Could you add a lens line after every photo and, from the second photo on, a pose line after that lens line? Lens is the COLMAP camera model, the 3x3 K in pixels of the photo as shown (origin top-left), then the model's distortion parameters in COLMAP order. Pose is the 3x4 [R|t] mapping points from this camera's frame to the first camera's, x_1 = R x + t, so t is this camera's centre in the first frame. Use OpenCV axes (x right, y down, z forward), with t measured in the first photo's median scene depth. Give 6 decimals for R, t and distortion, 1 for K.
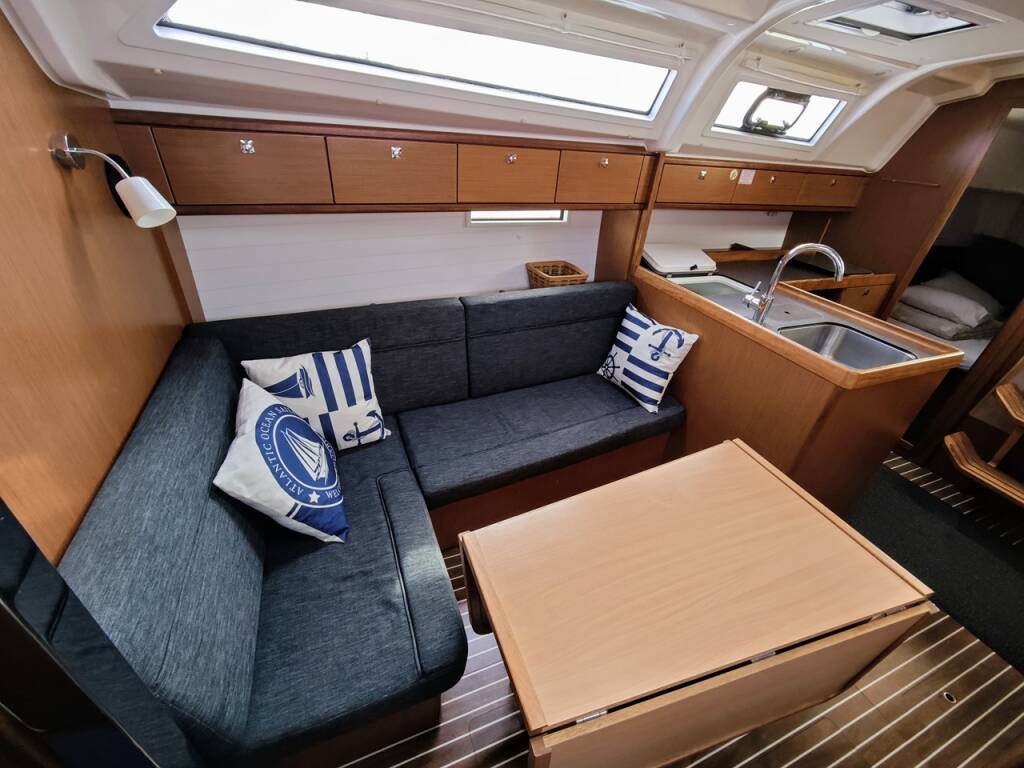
lens RADIAL K [[424.7, 0, 516.1], [0, 424.7, 382.3], [0, 0, 1]] dist [0.001779, 0.001152]
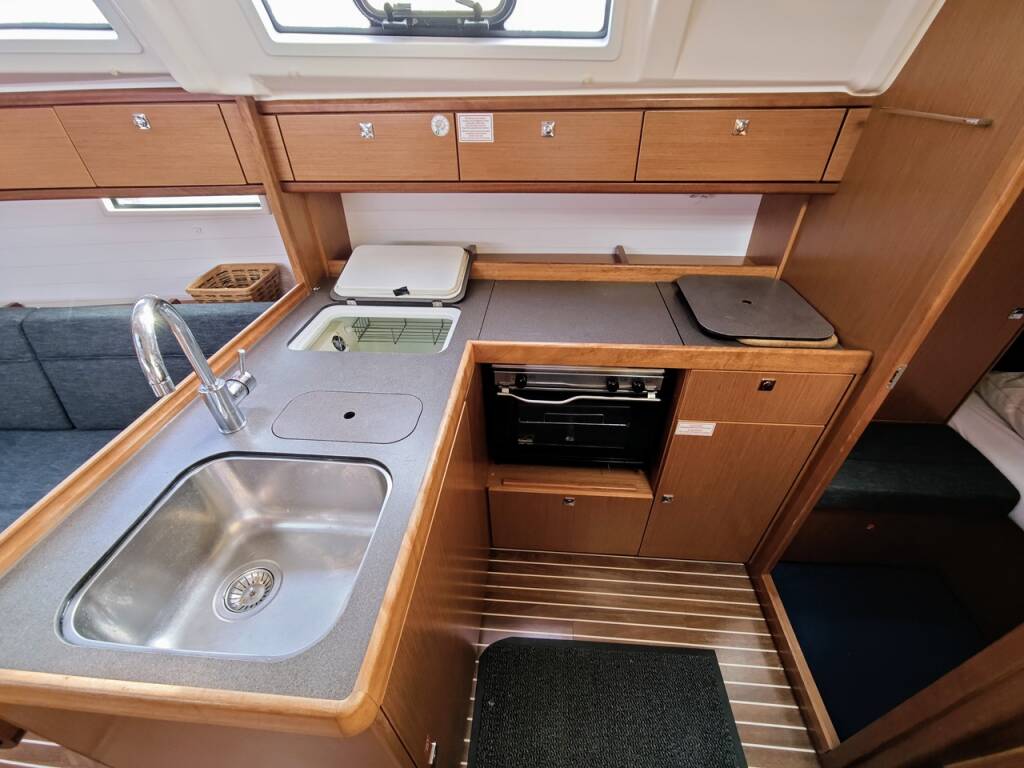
lens RADIAL K [[420.8, 0, 512.0], [0, 420.8, 384.0], [0, 0, 1]] dist [-0.006687, 0.000374]
pose [[0.889770, 0.188742, -0.415554, 0.962814], [-0.159229, 0.981650, 0.104924, -0.267473], [0.427732, -0.027190, 0.903497, 0.617835]]
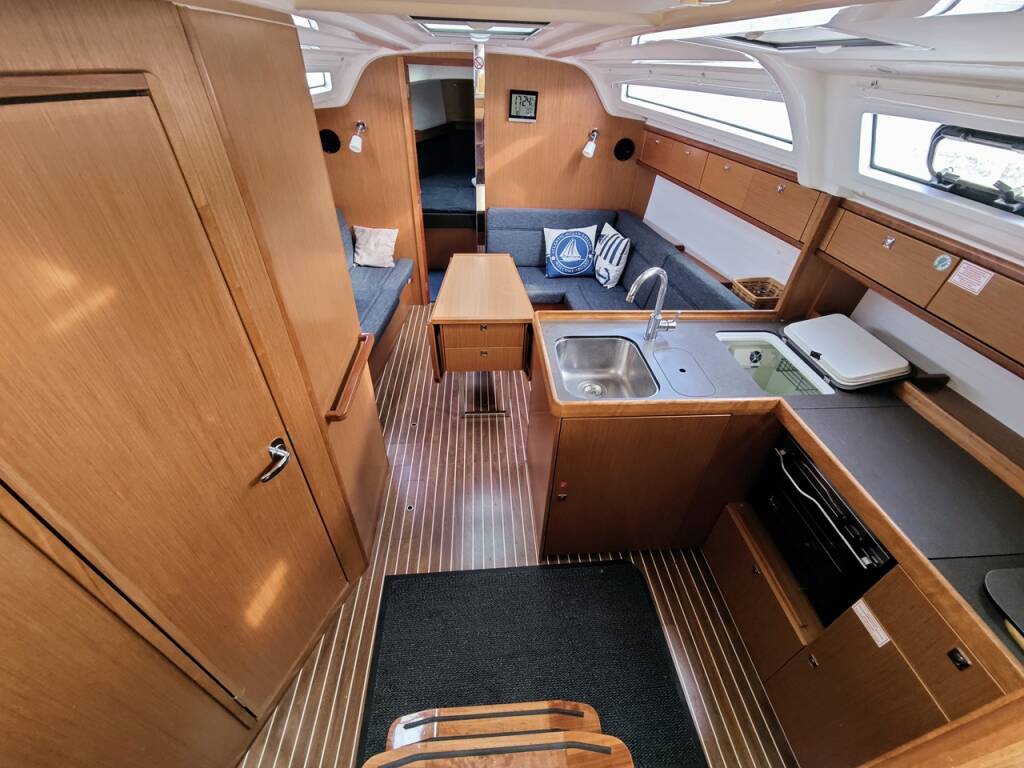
lens RADIAL K [[424.7, 0, 516.1], [0, 424.7, 382.3], [0, 0, 1]] dist [0.001779, 0.001152]
pose [[-0.304491, 0.501142, -0.810026, 1.402781], [-0.553649, 0.598881, 0.578631, -0.445023], [0.775086, 0.624658, 0.095103, 0.645068]]
